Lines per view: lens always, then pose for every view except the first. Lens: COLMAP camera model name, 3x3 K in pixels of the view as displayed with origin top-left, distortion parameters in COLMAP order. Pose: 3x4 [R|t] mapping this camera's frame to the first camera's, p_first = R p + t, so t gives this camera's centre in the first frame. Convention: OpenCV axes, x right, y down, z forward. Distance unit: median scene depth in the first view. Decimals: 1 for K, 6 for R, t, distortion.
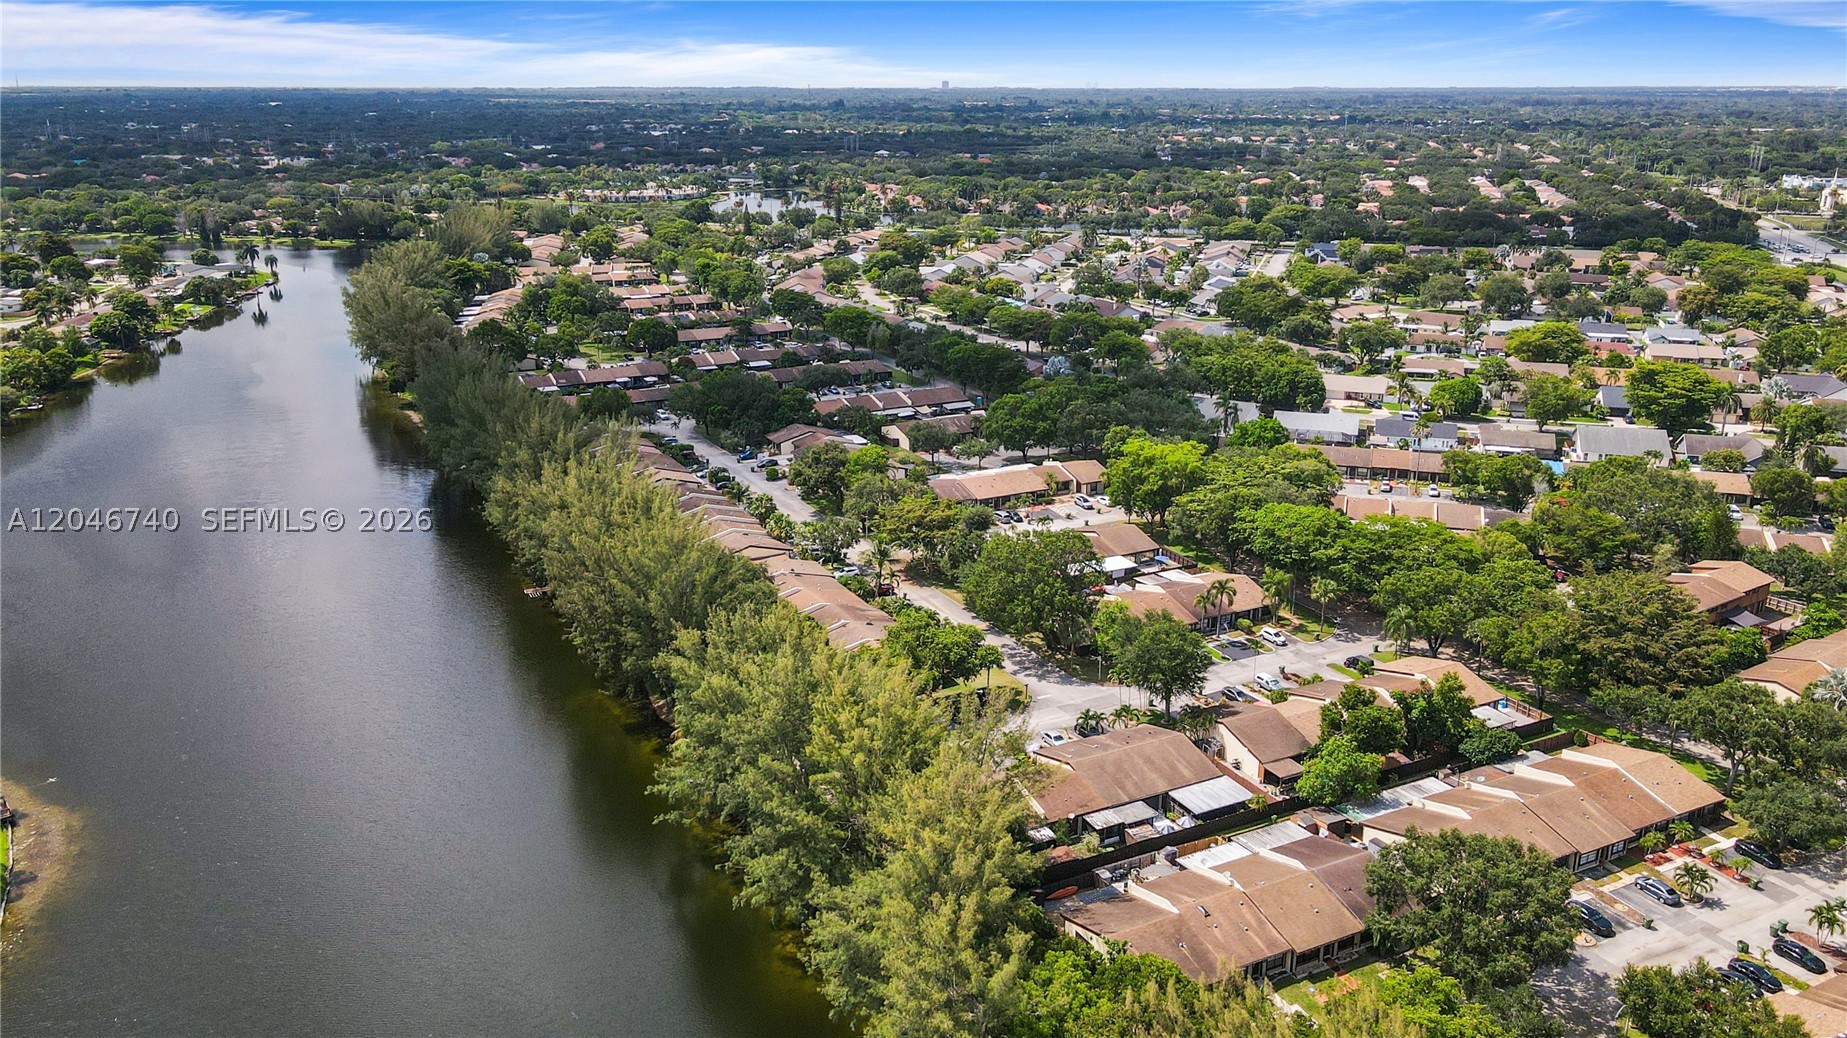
lens RADIAL K [[1408.7, 0, 923.5], [0, 1408.7, 519.0], [0, 0, 1]] dist [-0.001074, 0.012382]
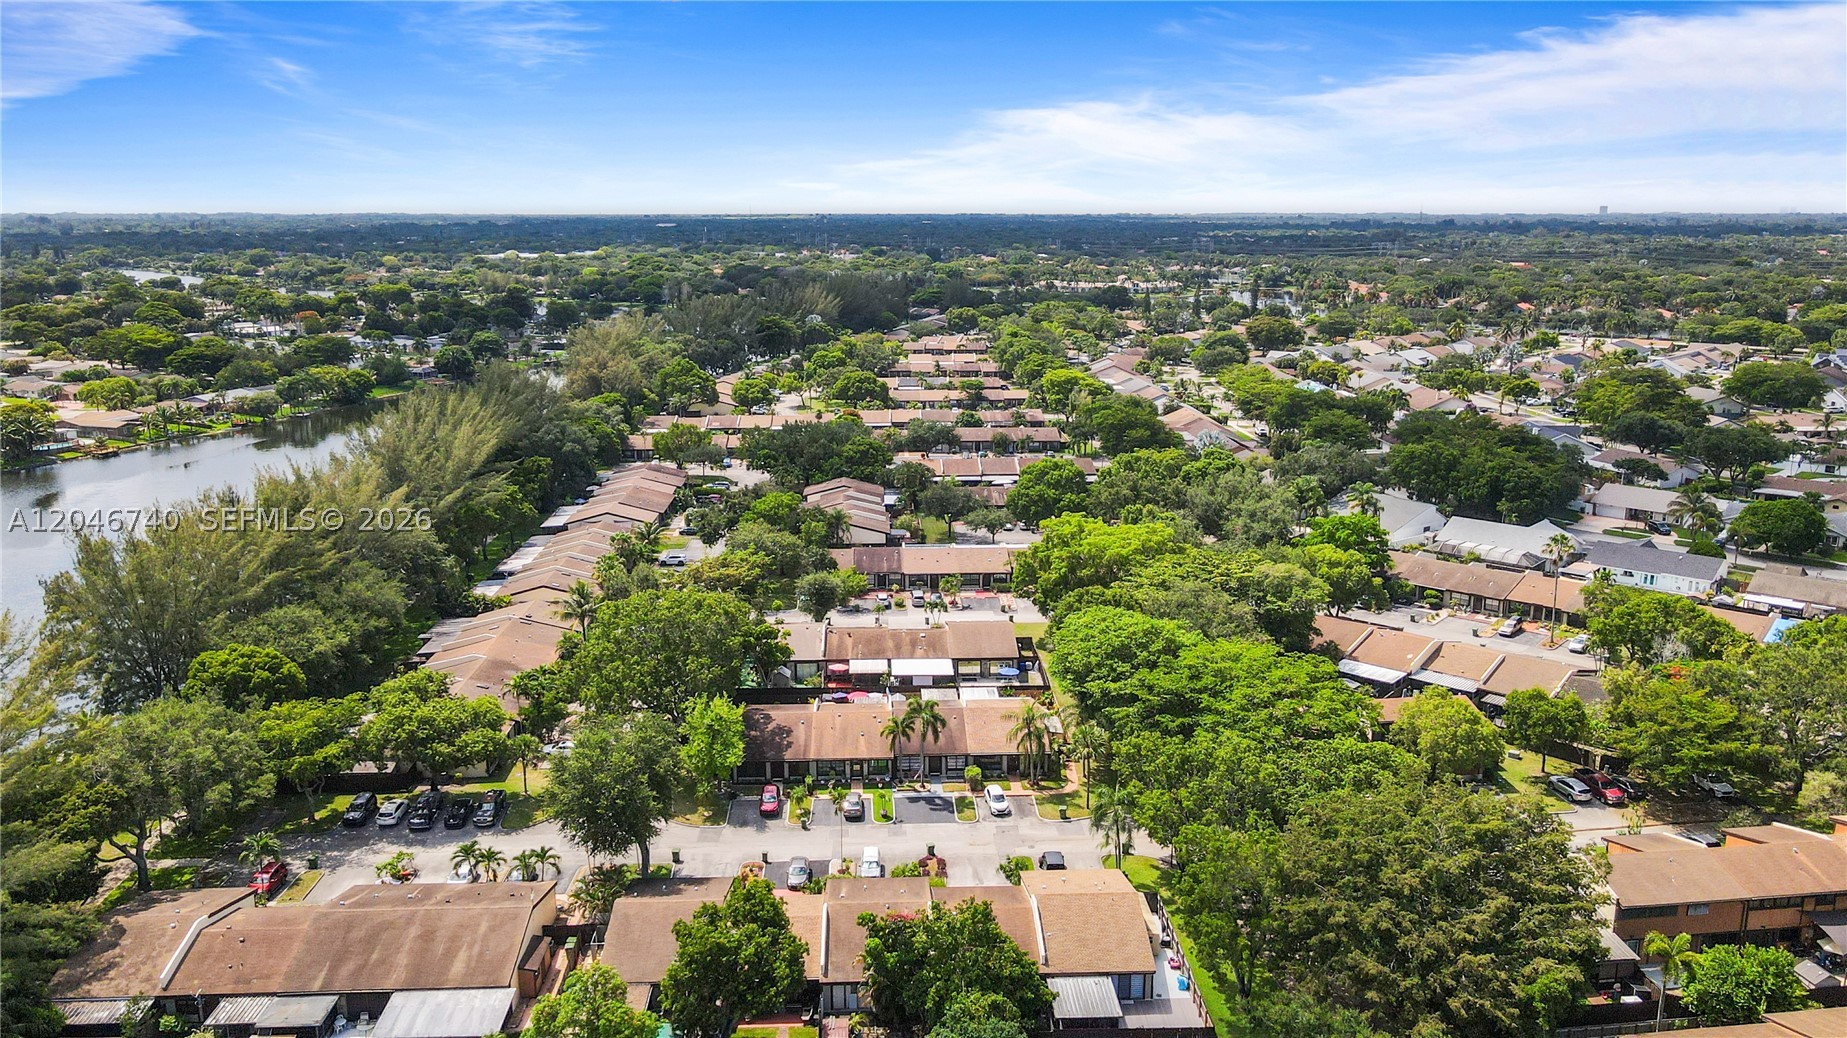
lens RADIAL K [[1366.0, 0, 926.7], [0, 1366.0, 520.7], [0, 0, 1]] dist [0.005793, 0.008148]
pose [[0.904092, 0.093691, -0.416942, 0.274073], [-0.125802, 0.990787, -0.050146, -0.005009], [0.408402, 0.097788, 0.907549, 0.233911]]
